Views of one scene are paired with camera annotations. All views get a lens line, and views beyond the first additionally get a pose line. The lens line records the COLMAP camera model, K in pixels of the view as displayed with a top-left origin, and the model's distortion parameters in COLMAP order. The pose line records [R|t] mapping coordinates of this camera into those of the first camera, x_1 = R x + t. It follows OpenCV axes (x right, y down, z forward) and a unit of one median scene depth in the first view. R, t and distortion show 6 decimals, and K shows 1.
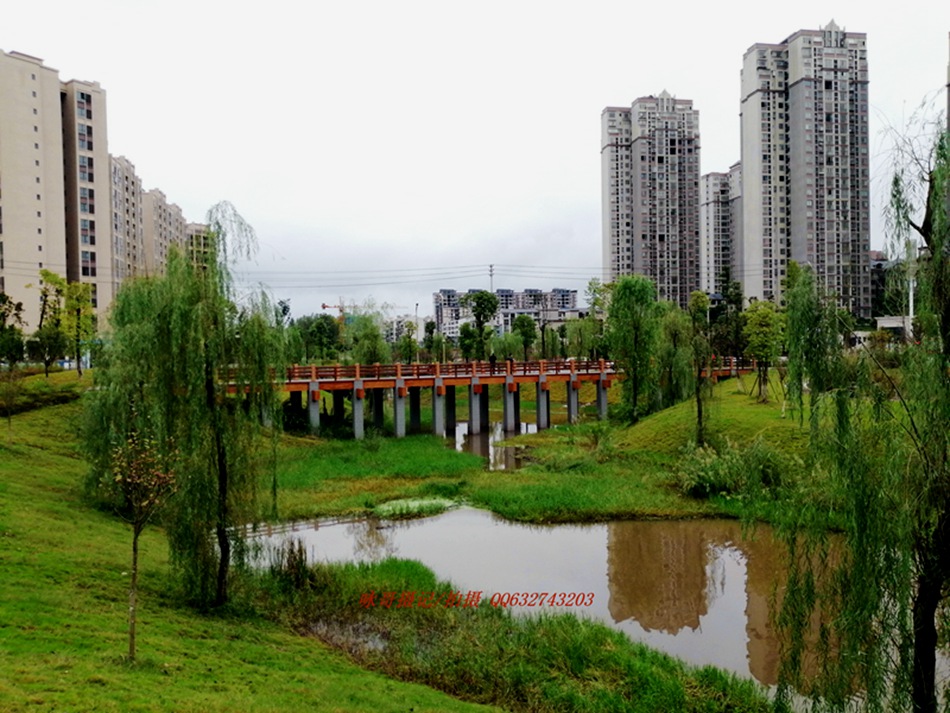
lens RADIAL K [[765.4, 0, 483.8], [0, 765.4, 362.9], [0, 0, 1]] dist [0.055163, -0.084846]
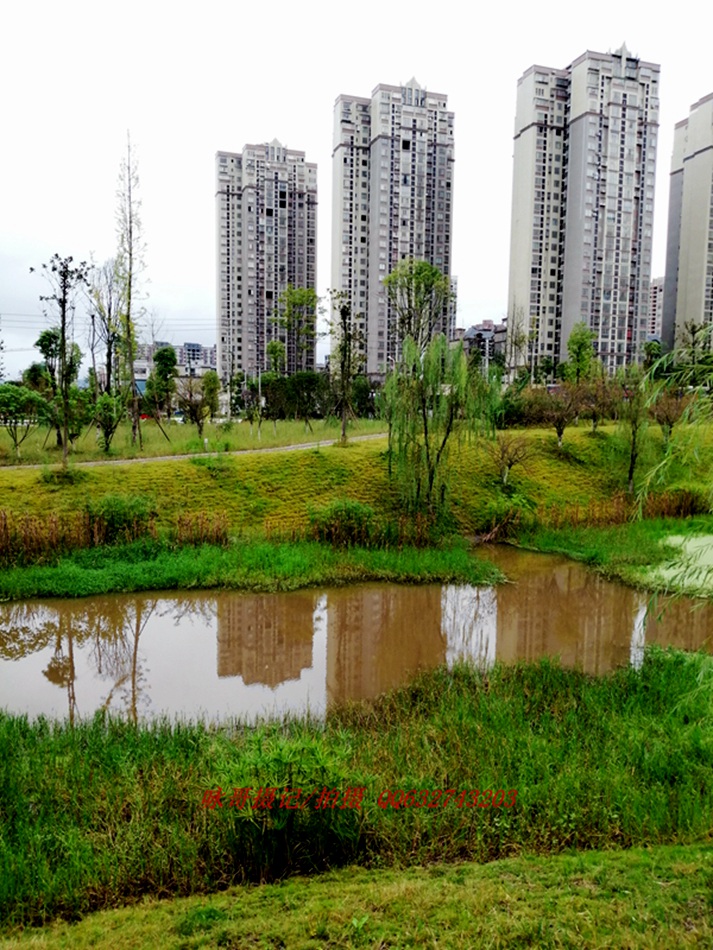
lens RADIAL K [[765.4, 0, 354.2], [0, 765.4, 470.0], [0, 0, 1]] dist [0.055163, -0.084846]
pose [[0.986395, 0.021807, 0.162942, 0.222625], [-0.031940, 0.997697, 0.059832, -0.004831], [-0.161262, -0.064223, 0.984820, 0.020194]]
